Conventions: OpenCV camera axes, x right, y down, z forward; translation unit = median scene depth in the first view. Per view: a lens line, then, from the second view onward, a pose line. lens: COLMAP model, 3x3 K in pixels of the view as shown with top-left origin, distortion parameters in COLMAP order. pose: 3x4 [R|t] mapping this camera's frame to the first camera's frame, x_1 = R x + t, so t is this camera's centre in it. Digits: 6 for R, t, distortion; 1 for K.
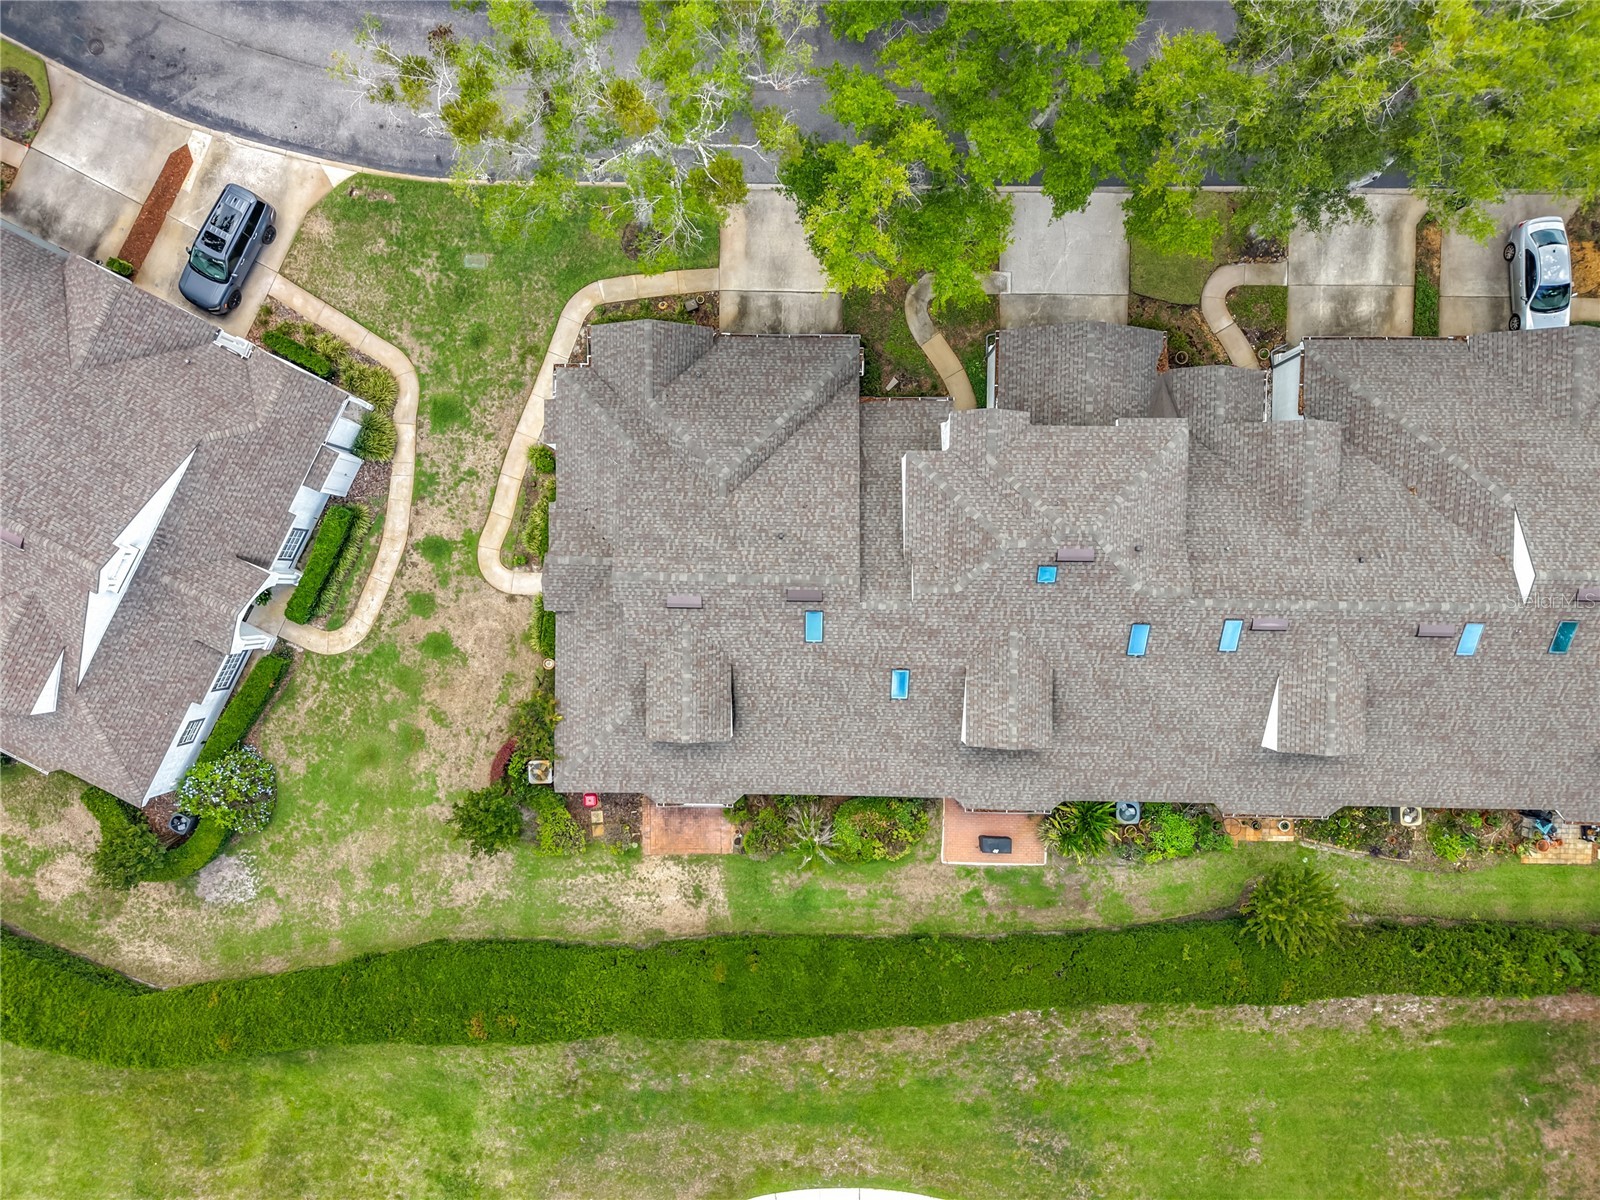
lens RADIAL K [[1089.5, 0, 811.9], [0, 1089.5, 609.3], [0, 0, 1]] dist [0.070180, -0.094839]
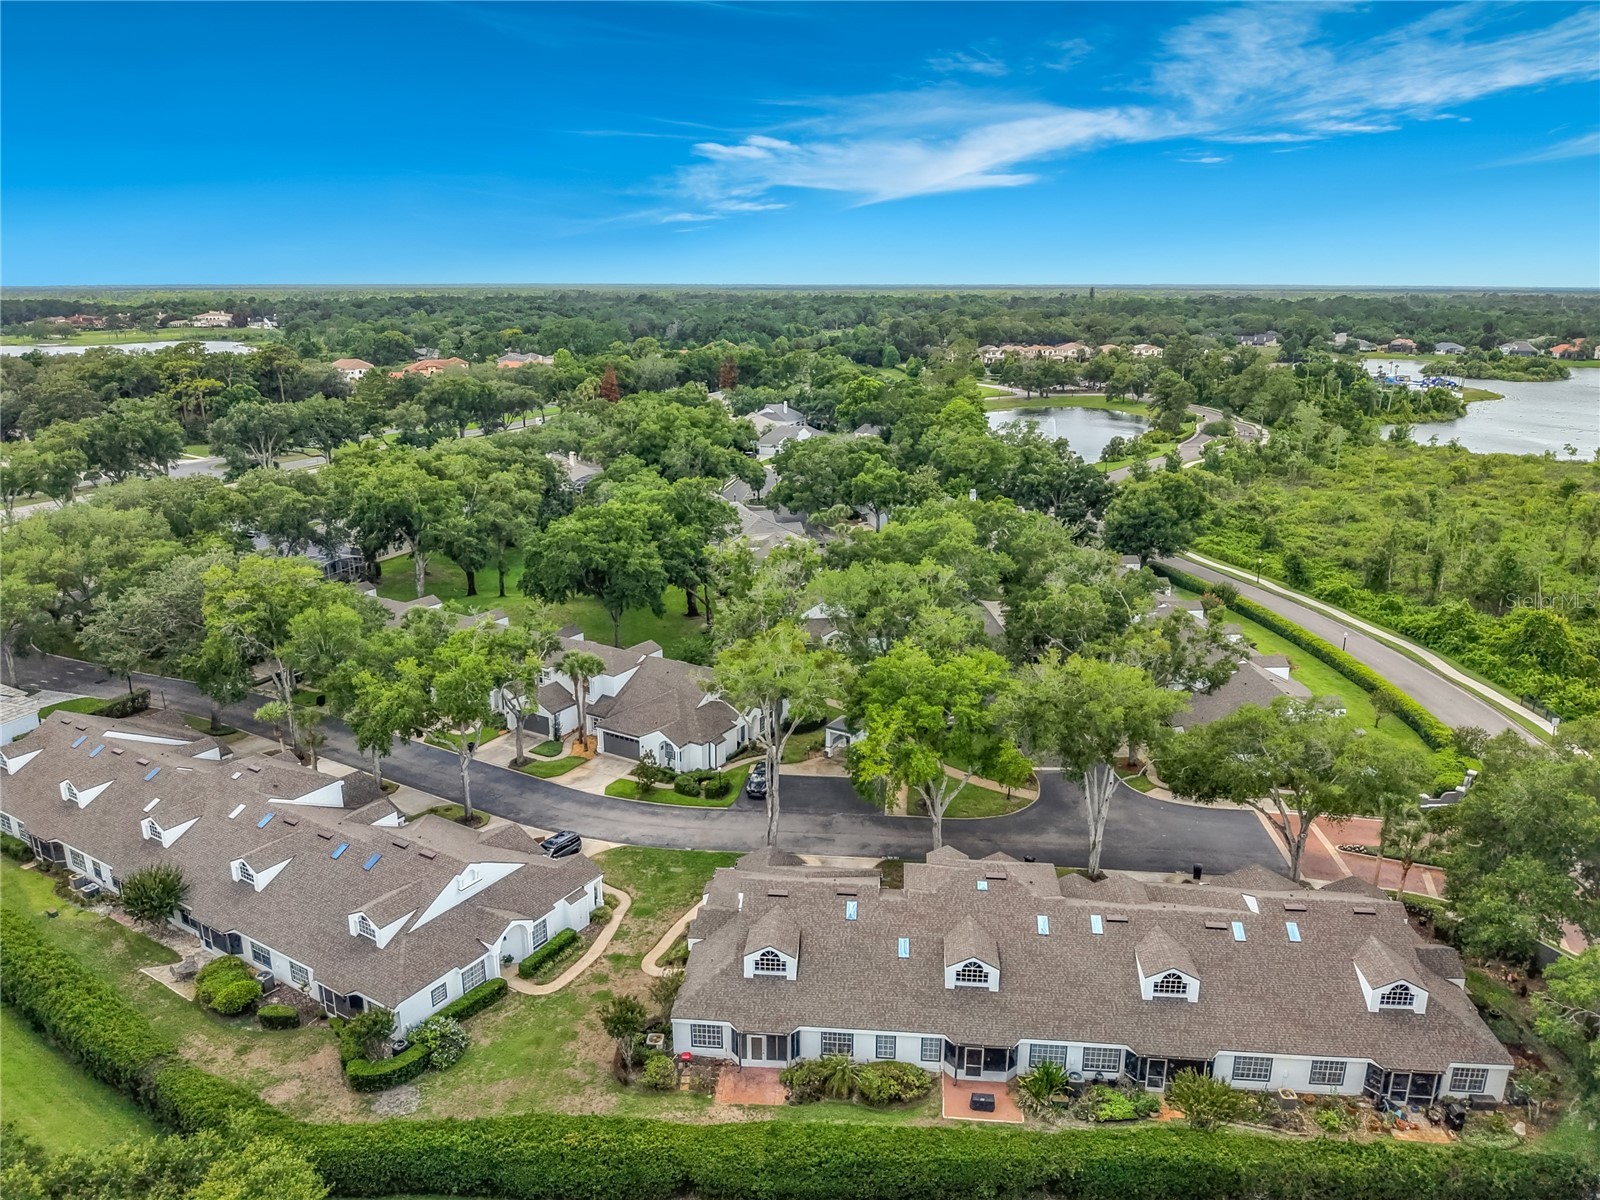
lens RADIAL K [[1089.5, 0, 811.9], [0, 1089.5, 609.3], [0, 0, 1]] dist [0.070180, -0.094839]
pose [[0.997875, 0.034205, -0.055463, 0.015401], [-0.062161, 0.244315, -0.967701, 1.367106], [-0.019550, 0.969092, 0.245922, 0.098865]]
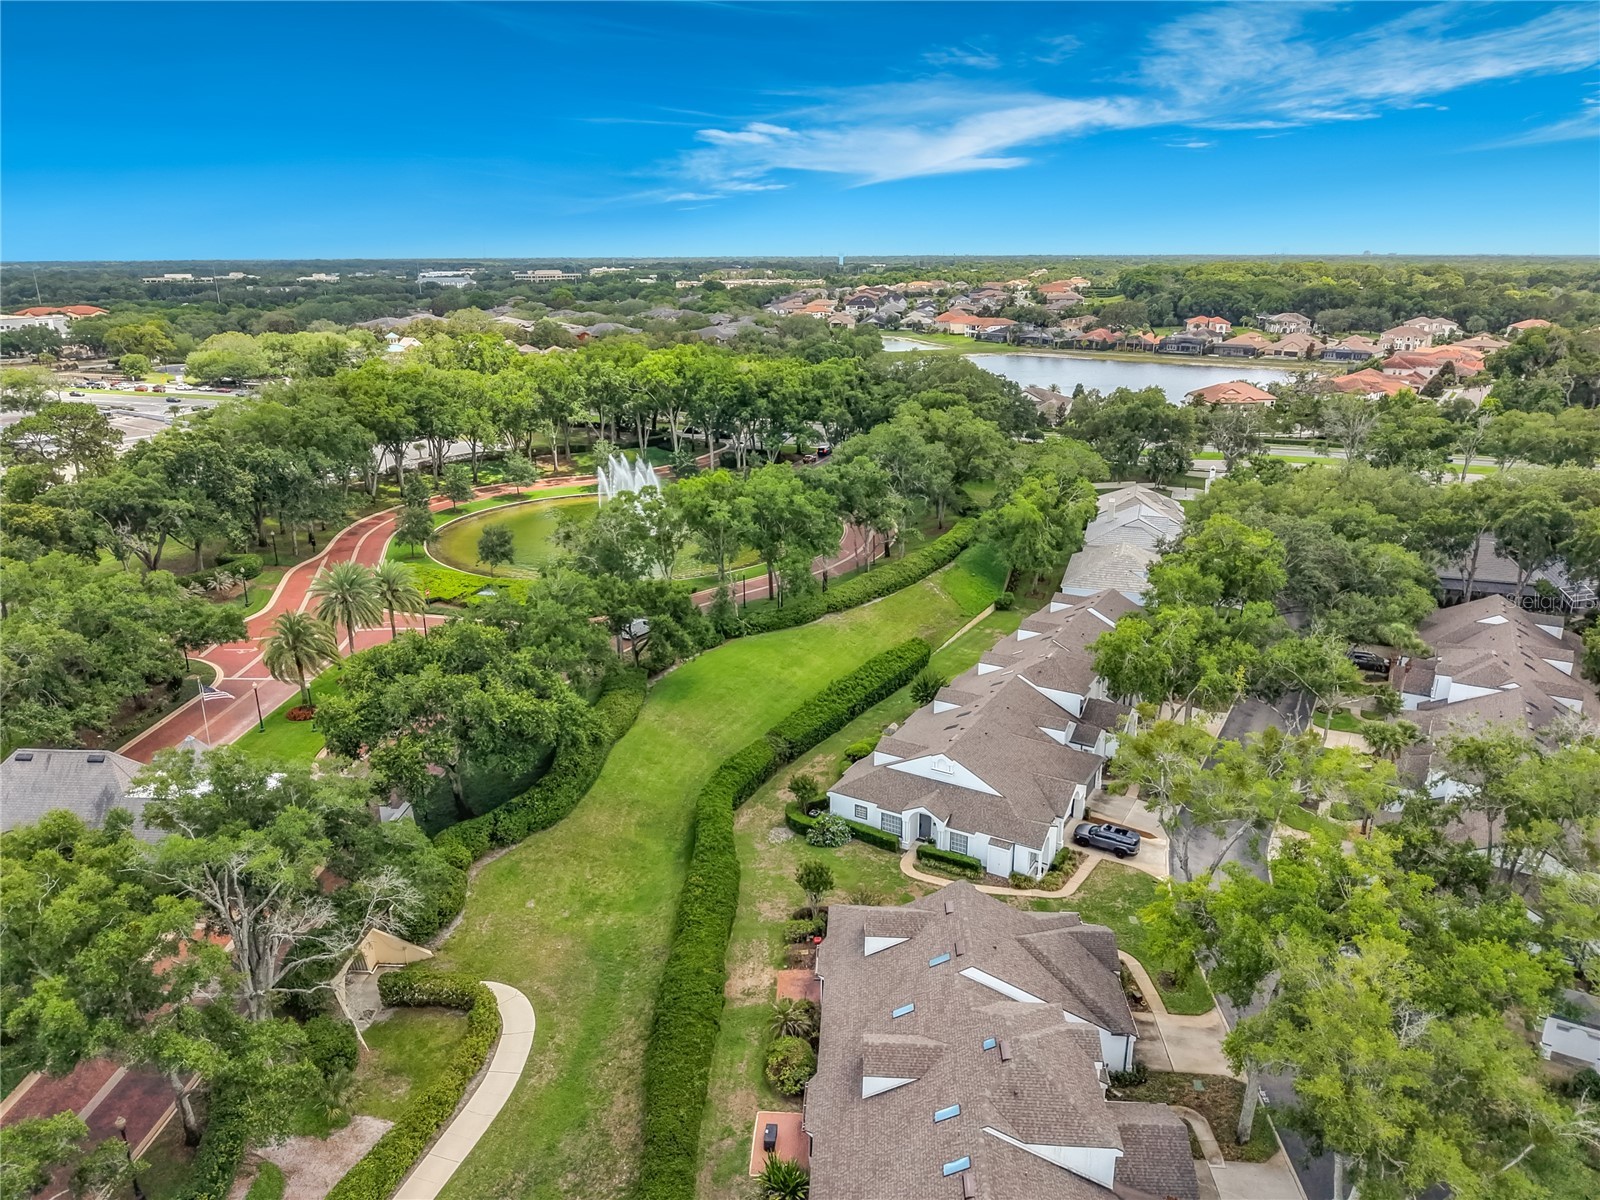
lens RADIAL K [[1089.5, 0, 811.9], [0, 1089.5, 609.3], [0, 0, 1]] dist [0.070180, -0.094839]
pose [[-0.040120, 0.313949, -0.948592, 1.187848], [-0.998688, -0.042846, 0.028059, 0.157201], [-0.031834, 0.948473, 0.315256, 0.013221]]
